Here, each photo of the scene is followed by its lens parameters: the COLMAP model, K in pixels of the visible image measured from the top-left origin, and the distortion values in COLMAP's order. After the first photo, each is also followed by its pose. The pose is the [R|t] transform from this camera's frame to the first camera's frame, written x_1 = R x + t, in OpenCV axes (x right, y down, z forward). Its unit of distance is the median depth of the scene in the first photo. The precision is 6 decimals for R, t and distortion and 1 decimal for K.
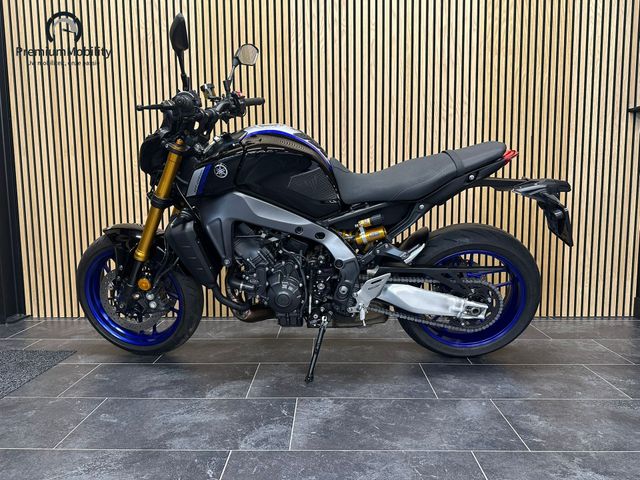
lens RADIAL K [[447.0, 0, 320.9], [0, 447.0, 240.1], [0, 0, 1]] dist [0.003647, -0.013434]
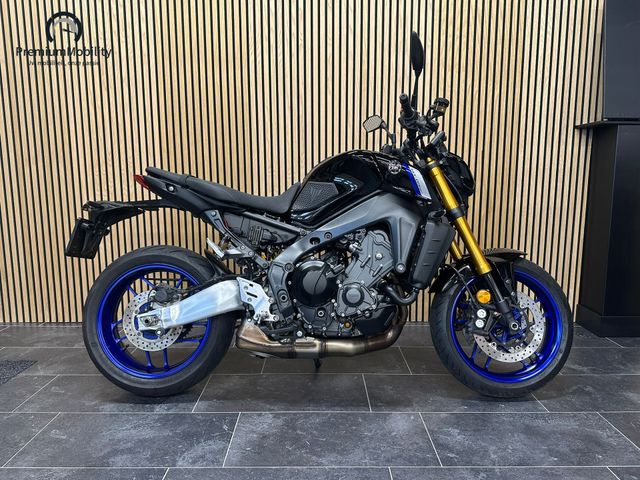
lens RADIAL K [[447.0, 0, 322.5], [0, 447.0, 239.7], [0, 0, 1]] dist [0.003647, -0.013434]
pose [[0.999600, 0.004816, 0.027854, 0.074033], [-0.005953, 0.999146, 0.040891, -0.068416], [-0.027634, -0.041041, 0.998775, -0.036476]]
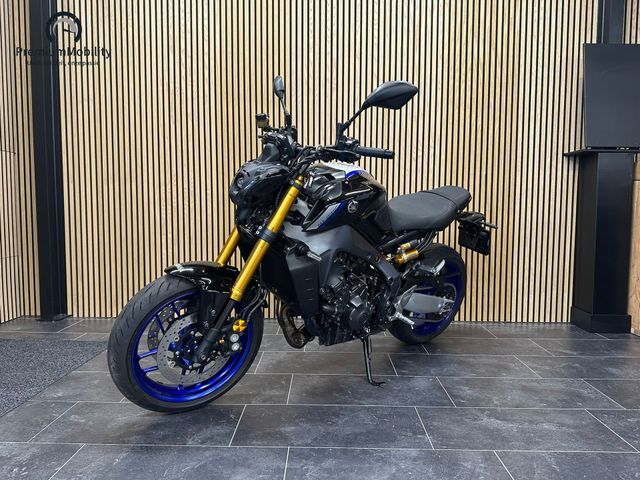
lens RADIAL K [[447.0, 0, 319.2], [0, 447.0, 240.8], [0, 0, 1]] dist [0.003647, -0.013434]
pose [[0.999887, 0.014406, 0.004254, 0.009801], [-0.014270, 0.999431, -0.030551, -0.004622], [-0.004692, 0.030487, 0.999524, -0.232406]]
